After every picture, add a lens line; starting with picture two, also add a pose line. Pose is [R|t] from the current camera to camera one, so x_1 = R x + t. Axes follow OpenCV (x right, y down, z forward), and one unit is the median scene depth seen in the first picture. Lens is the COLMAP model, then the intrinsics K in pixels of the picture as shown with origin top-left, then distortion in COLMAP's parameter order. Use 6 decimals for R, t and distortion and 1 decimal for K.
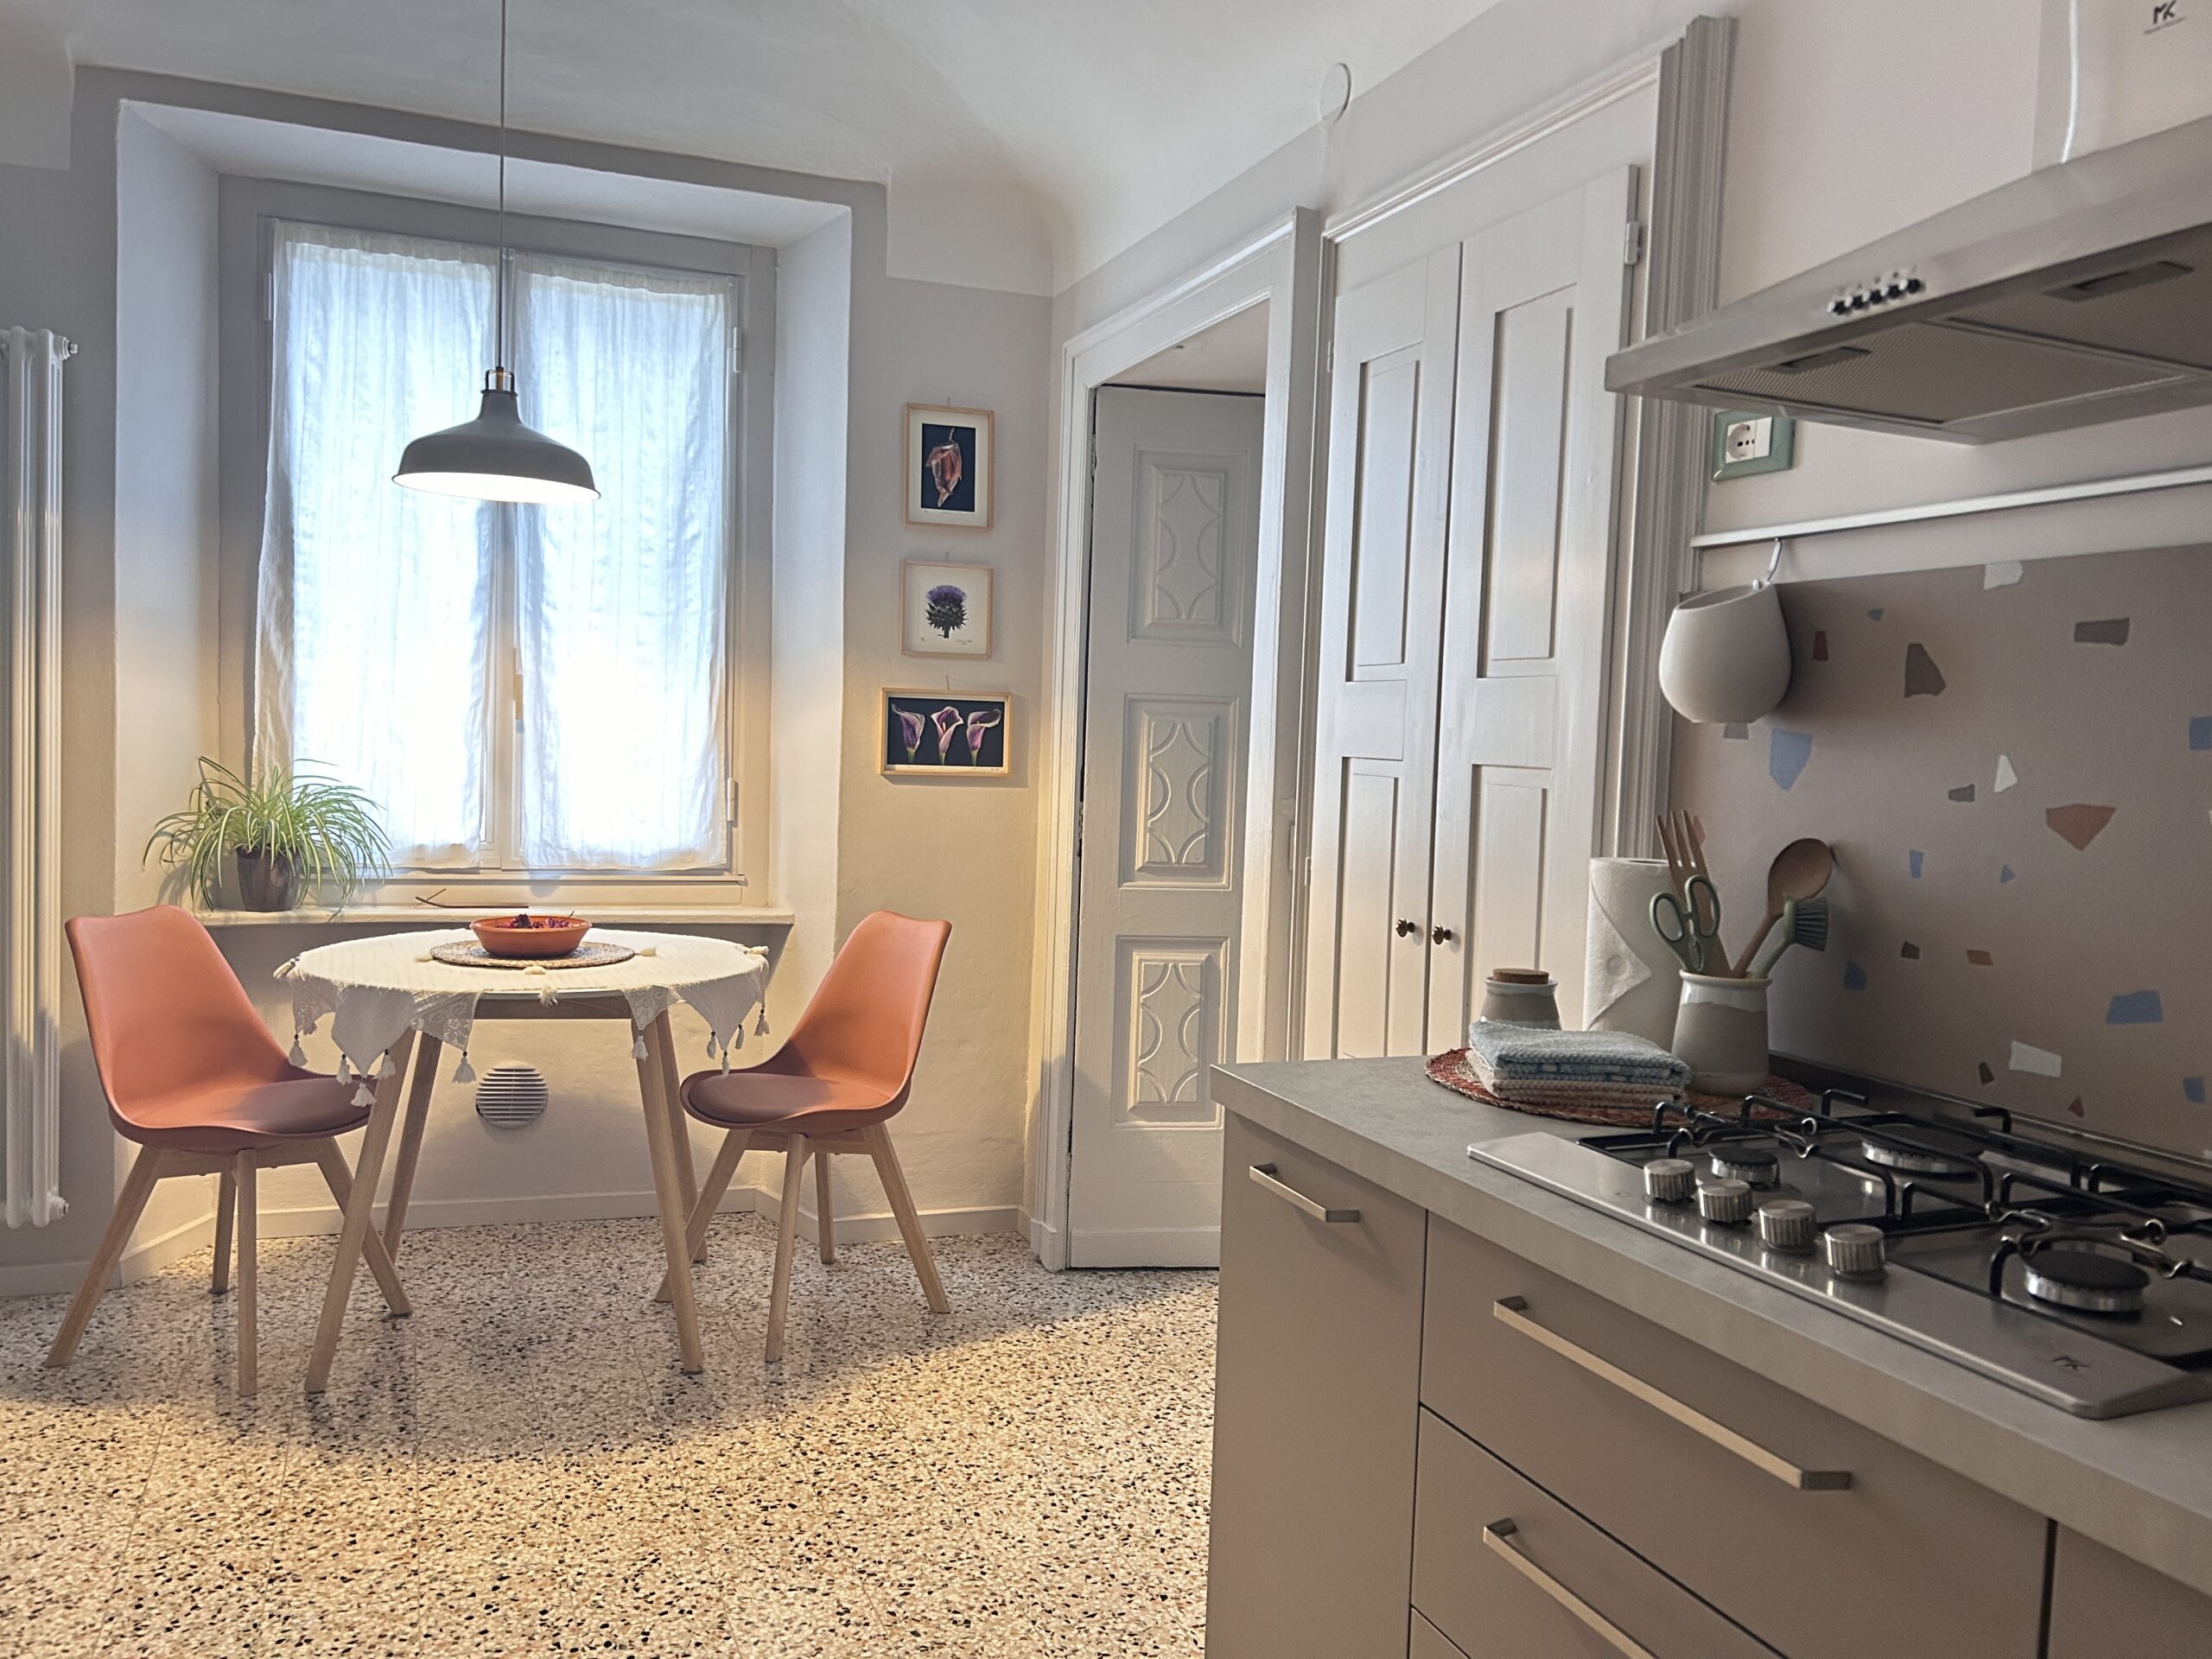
lens RADIAL K [[1661.5, 0, 1106.0], [0, 1661.5, 829.5], [0, 0, 1]] dist [0.001713, -0.063043]
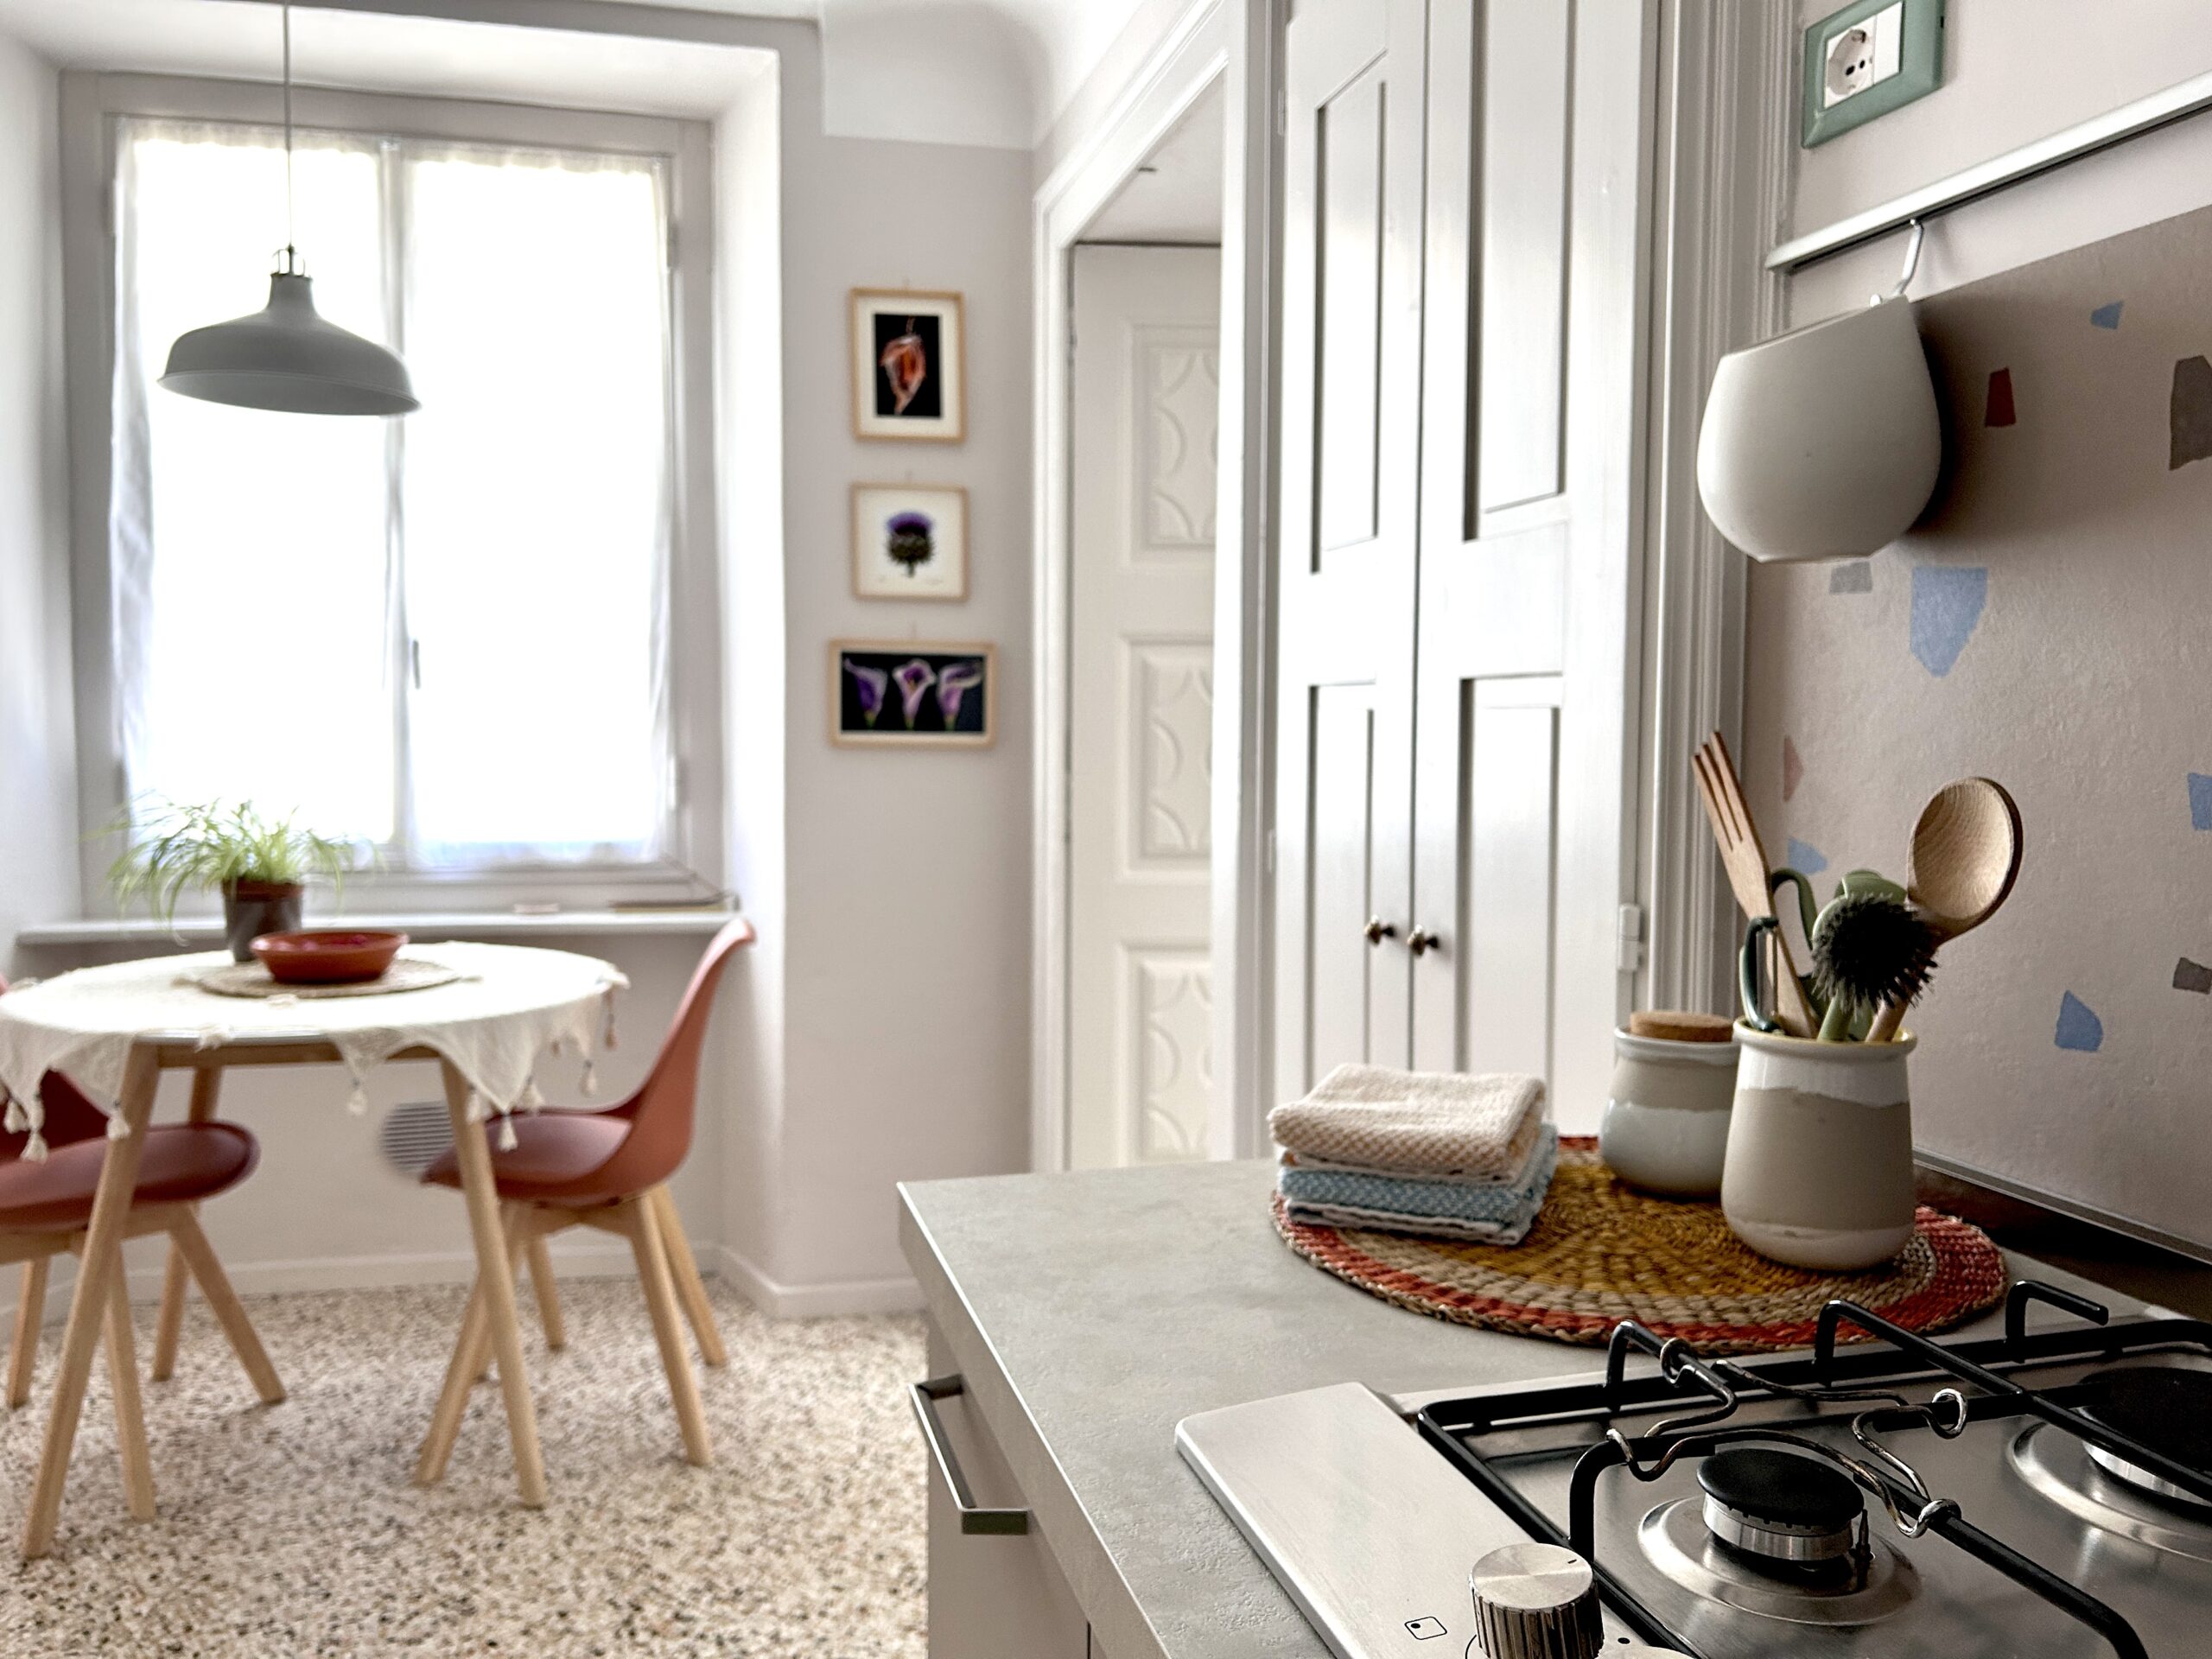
lens RADIAL K [[1686.1, 0, 1099.7], [0, 1686.1, 844.6], [0, 0, 1]] dist [0.002347, -0.050113]
pose [[0.992565, -0.019088, -0.120210, 0.114463], [0.020512, 0.999733, 0.010626, 0.010773], [0.119975, -0.013013, 0.992692, 0.239119]]
